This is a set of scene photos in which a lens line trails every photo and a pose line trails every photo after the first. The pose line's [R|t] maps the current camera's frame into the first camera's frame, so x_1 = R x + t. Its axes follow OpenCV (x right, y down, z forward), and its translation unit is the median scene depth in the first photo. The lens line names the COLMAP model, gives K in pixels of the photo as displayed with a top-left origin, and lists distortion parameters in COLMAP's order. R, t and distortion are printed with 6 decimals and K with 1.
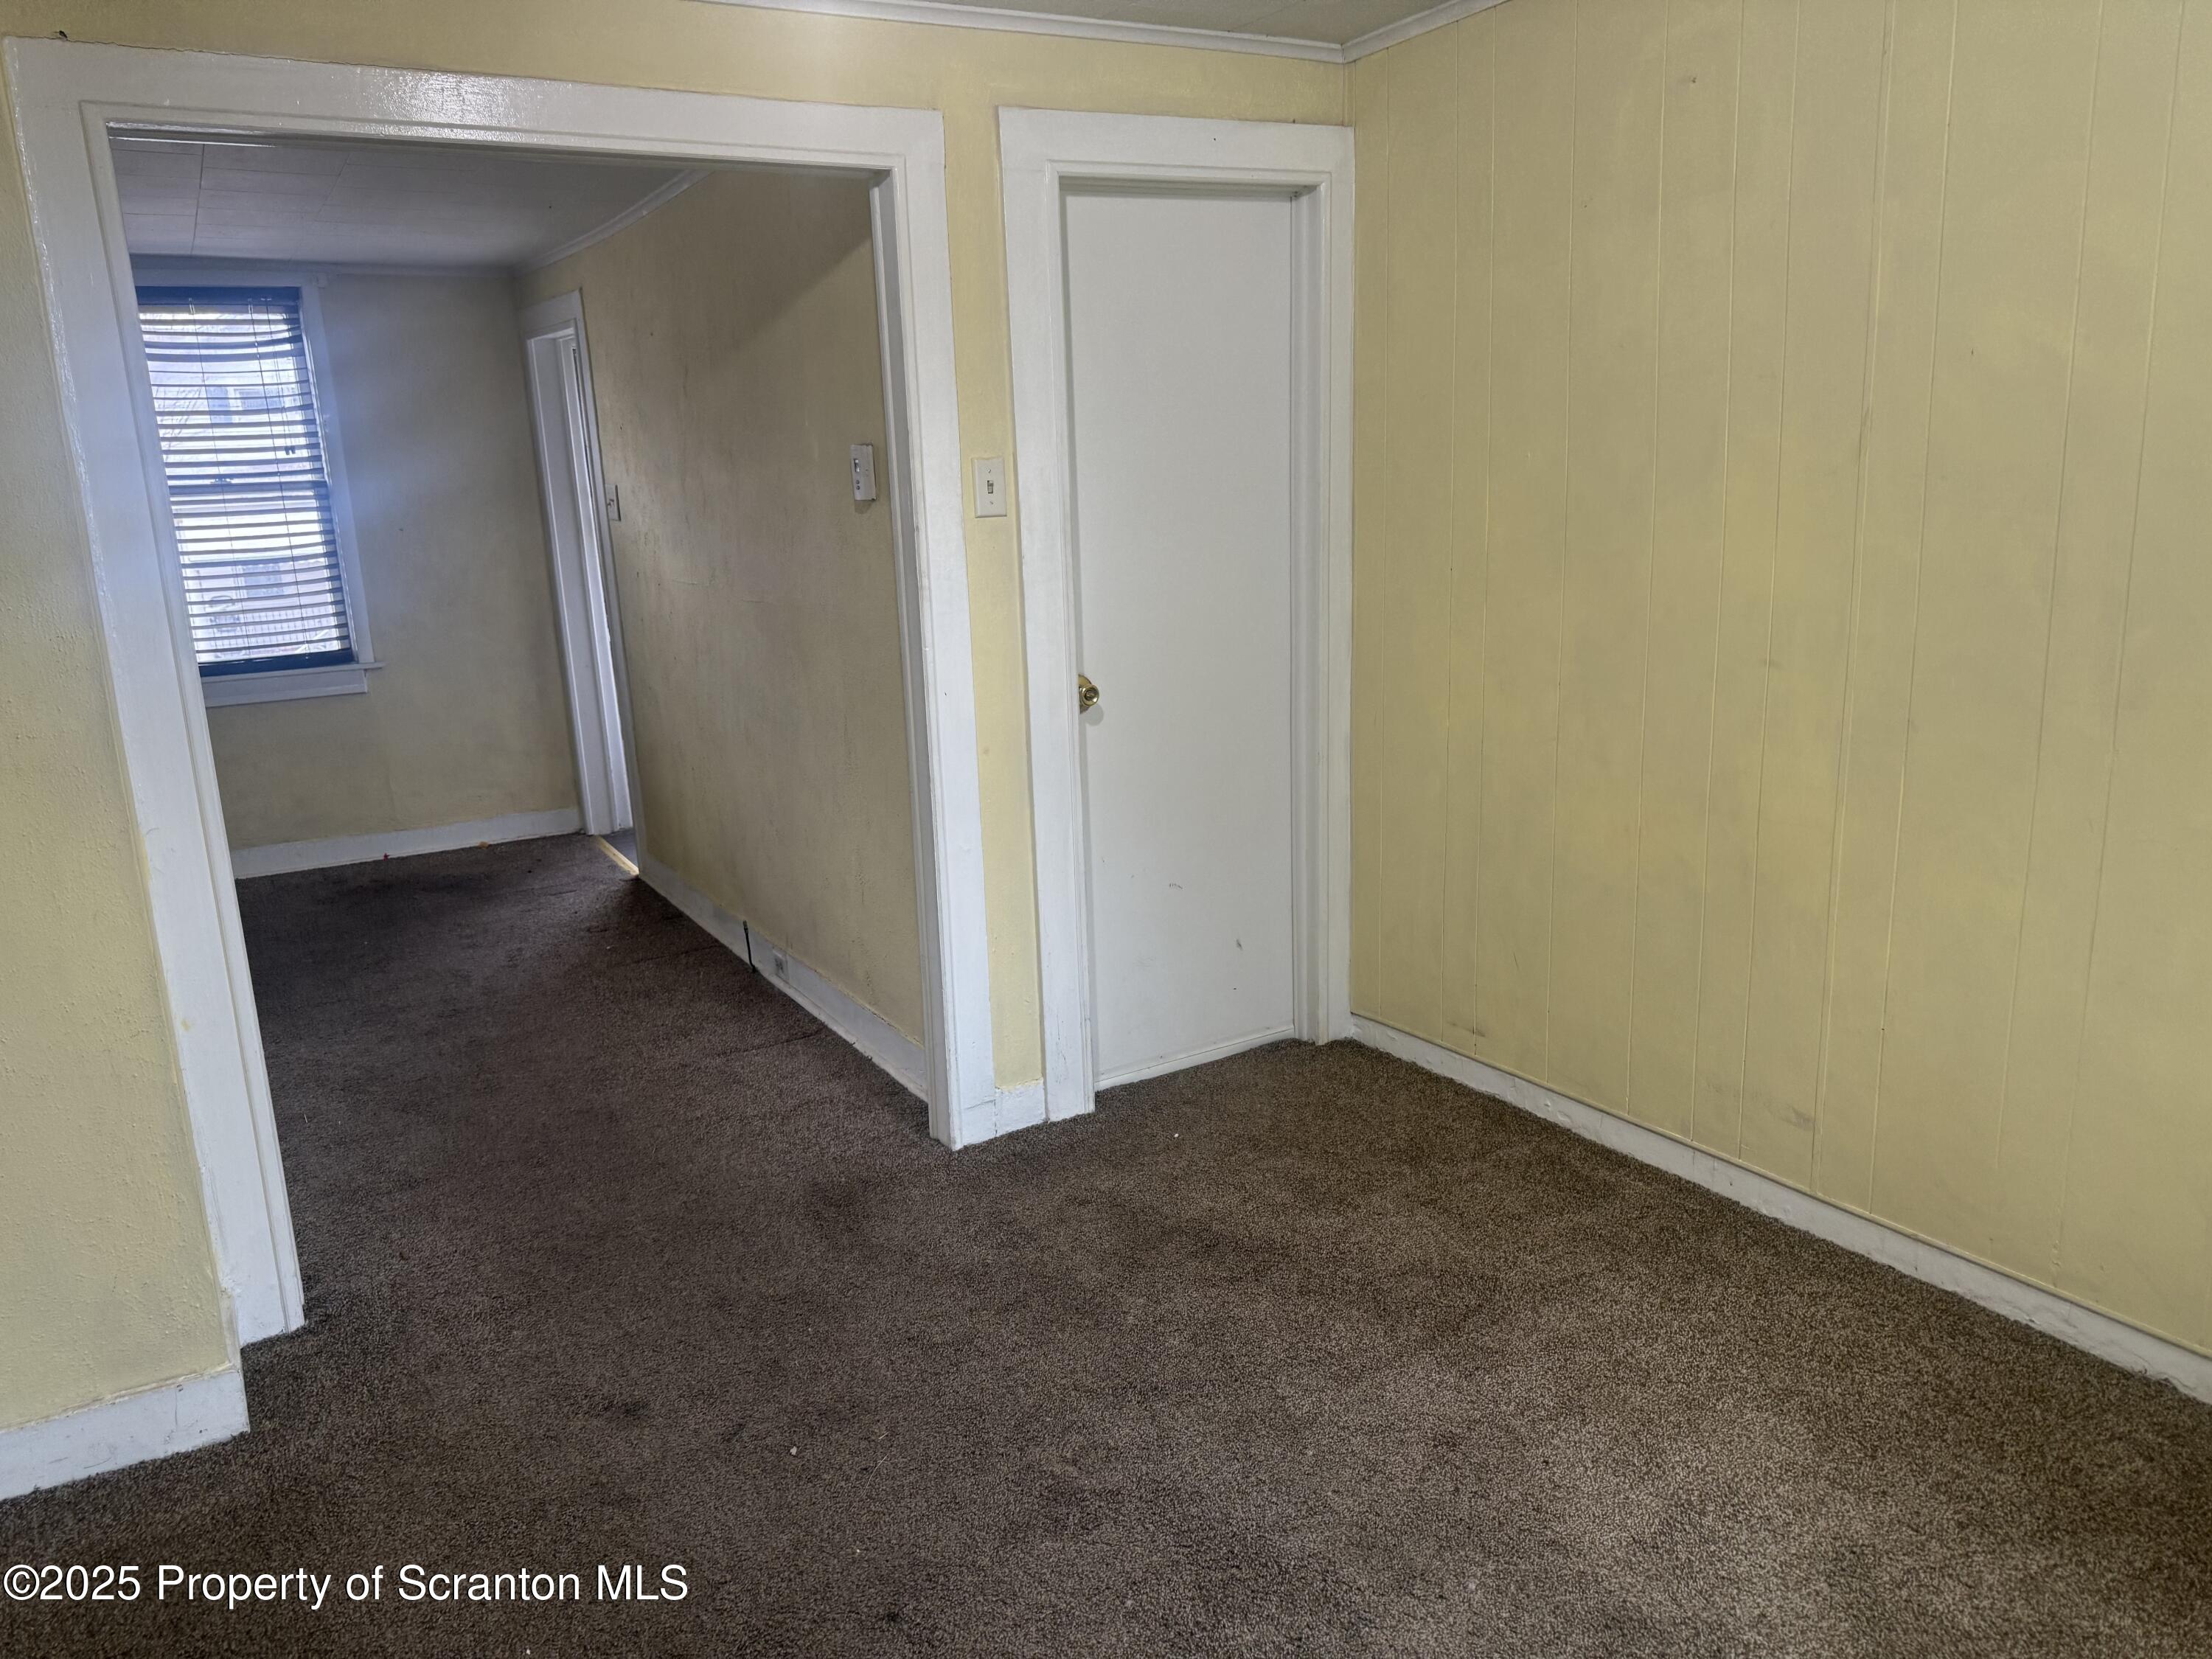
lens RADIAL K [[1559.5, 0, 1106.6], [0, 1559.5, 830.9], [0, 0, 1]] dist [-0.010794, -0.004419]
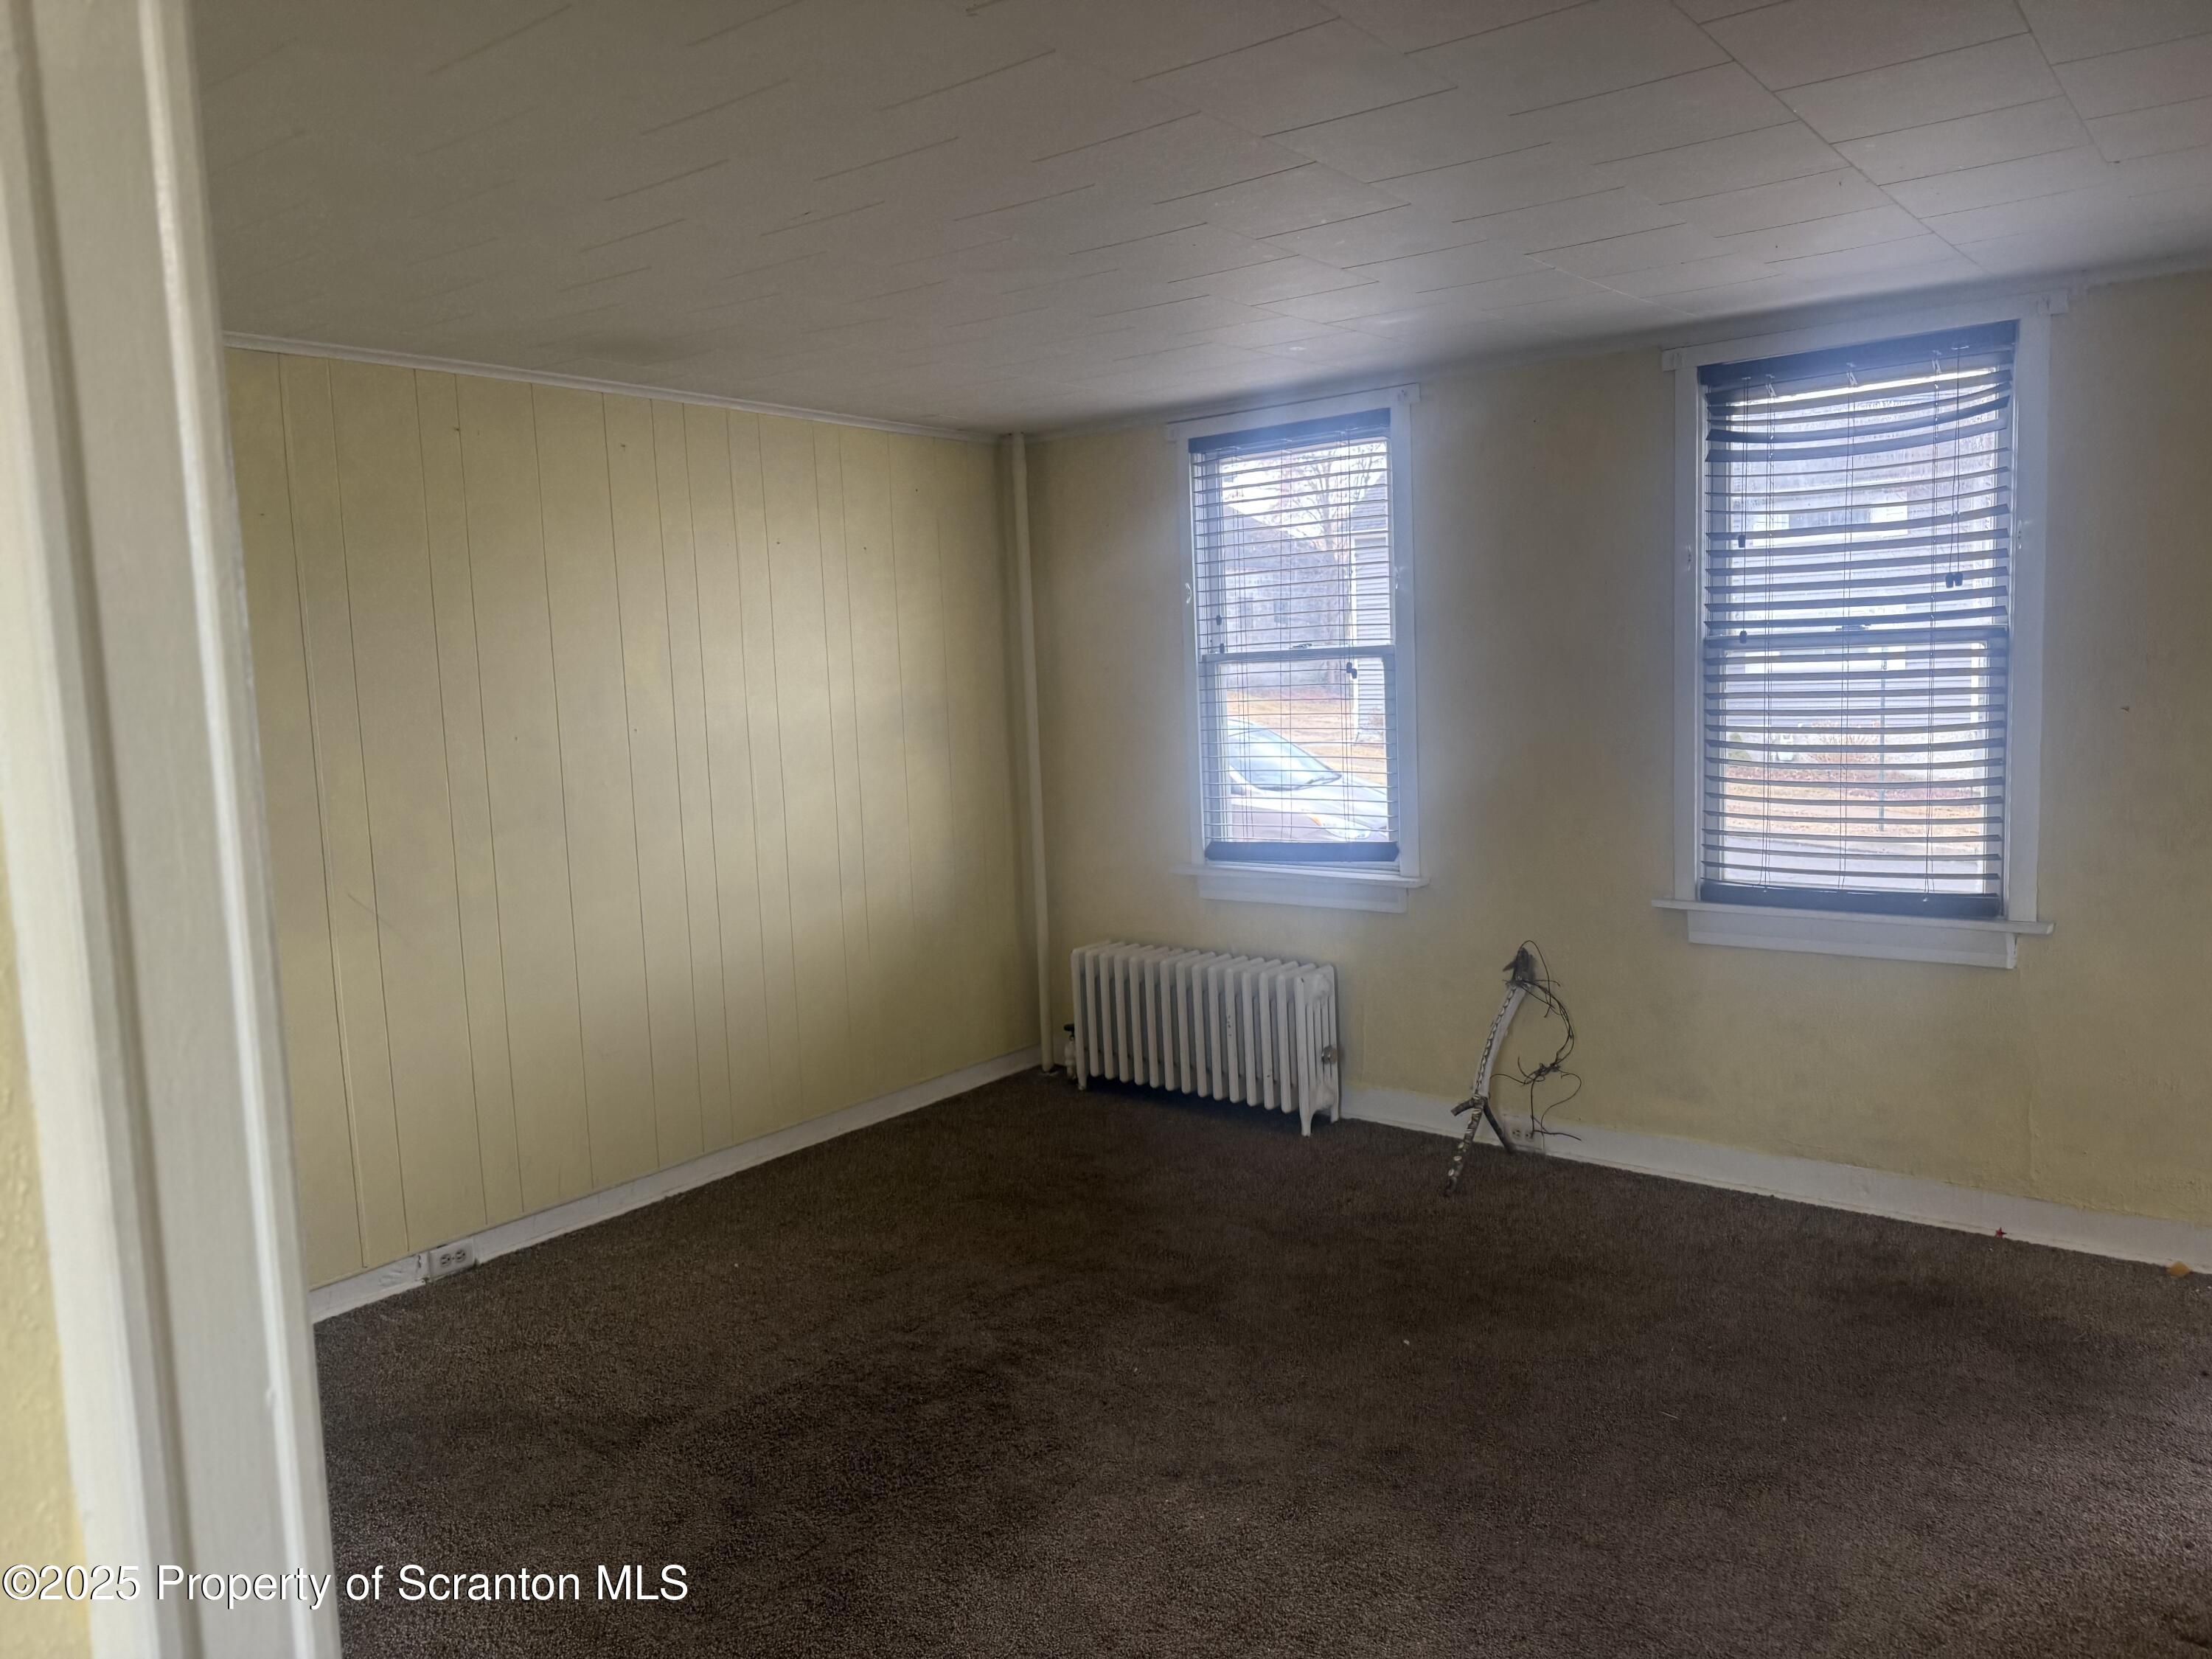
lens RADIAL K [[1559.5, 0, 1105.7], [0, 1559.5, 828.8], [0, 0, 1]] dist [-0.010794, -0.004419]
pose [[0.349455, 0.128696, -0.928072, -0.044583], [-0.177905, 0.981616, 0.069132, -0.127241], [0.919908, 0.140950, 0.365927, 0.462162]]
